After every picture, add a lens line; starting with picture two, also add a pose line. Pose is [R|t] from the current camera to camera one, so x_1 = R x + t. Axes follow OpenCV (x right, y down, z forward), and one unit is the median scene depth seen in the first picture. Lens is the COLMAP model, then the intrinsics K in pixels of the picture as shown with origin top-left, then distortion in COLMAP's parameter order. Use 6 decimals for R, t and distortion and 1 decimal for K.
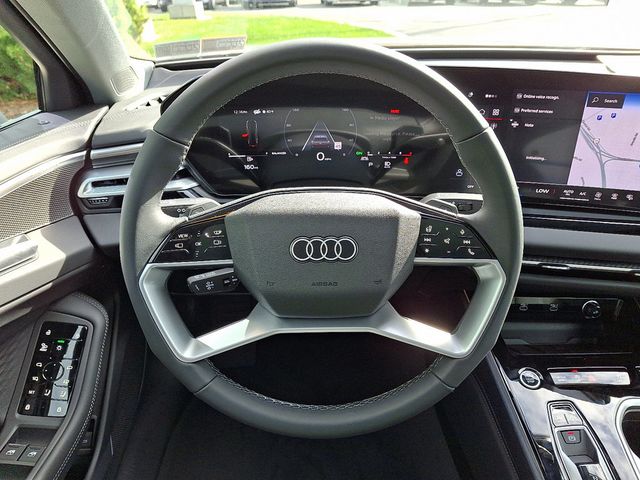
lens RADIAL K [[465.0, 0, 320.7], [0, 465.0, 248.3], [0, 0, 1]] dist [0.105721, -0.146955]
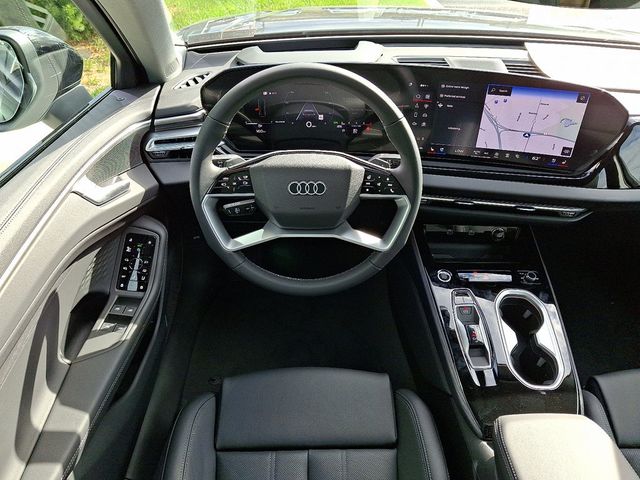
lens RADIAL K [[465.0, 0, 320.7], [0, 465.0, 248.3], [0, 0, 1]] dist [0.105721, -0.146955]
pose [[0.999862, 0.013338, 0.009910, 0.033288], [-0.014422, 0.992813, 0.118808, 0.014051], [-0.008254, -0.118934, 0.992868, -0.596210]]
